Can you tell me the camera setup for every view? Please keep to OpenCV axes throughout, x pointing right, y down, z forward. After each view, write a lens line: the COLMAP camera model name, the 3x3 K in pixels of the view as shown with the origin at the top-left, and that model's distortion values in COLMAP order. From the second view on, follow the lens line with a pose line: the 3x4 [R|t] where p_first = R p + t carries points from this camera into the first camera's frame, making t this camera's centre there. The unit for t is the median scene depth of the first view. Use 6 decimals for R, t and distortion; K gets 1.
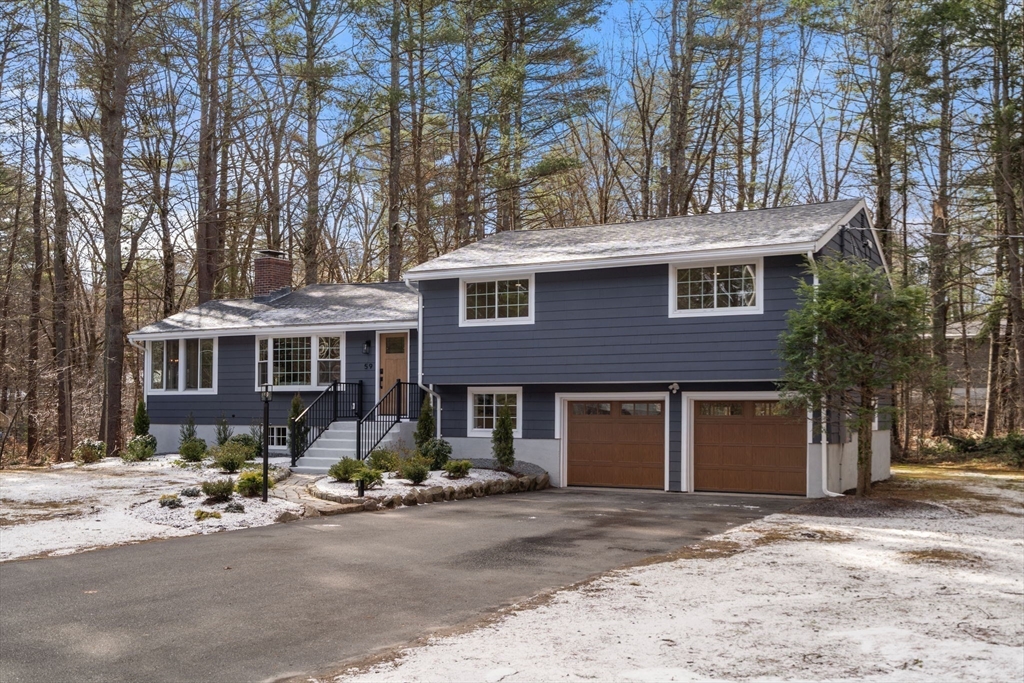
lens RADIAL K [[1027.2, 0, 512.0], [0, 1027.2, 391.2], [0, 0, 1]] dist [0.002298, 0.008450]
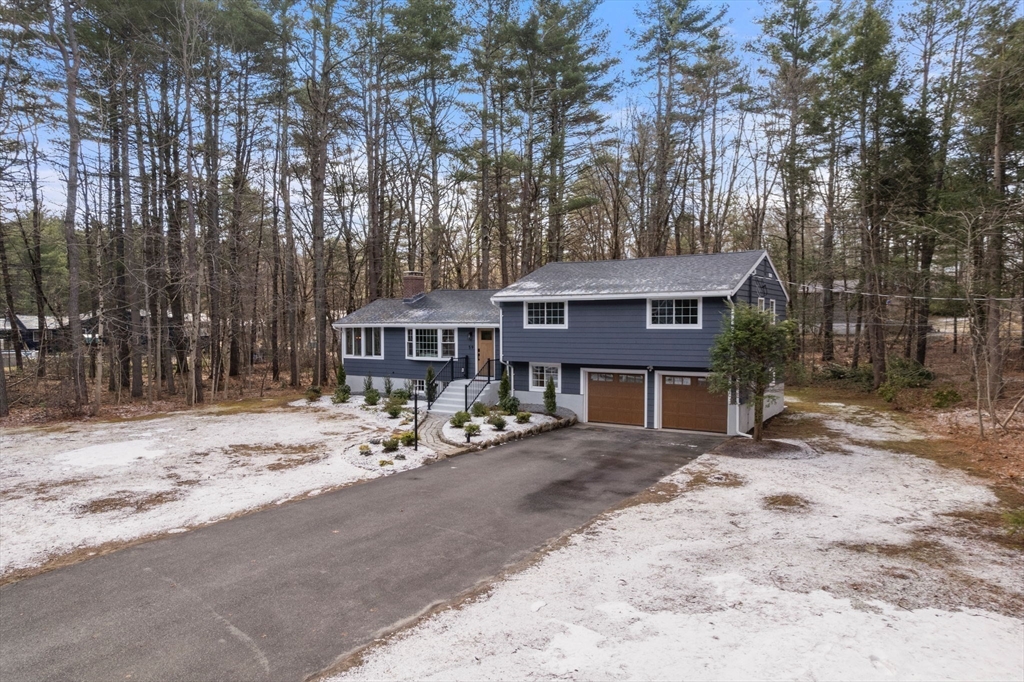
lens RADIAL K [[656.3, 0, 512.0], [0, 656.3, 341.0], [0, 0, 1]] dist [-0.052680, -0.000302]
pose [[0.997127, -0.005394, -0.075562, 0.011200], [0.009115, 0.998758, 0.048990, -0.095783], [0.075203, -0.049538, 0.995937, -0.086400]]
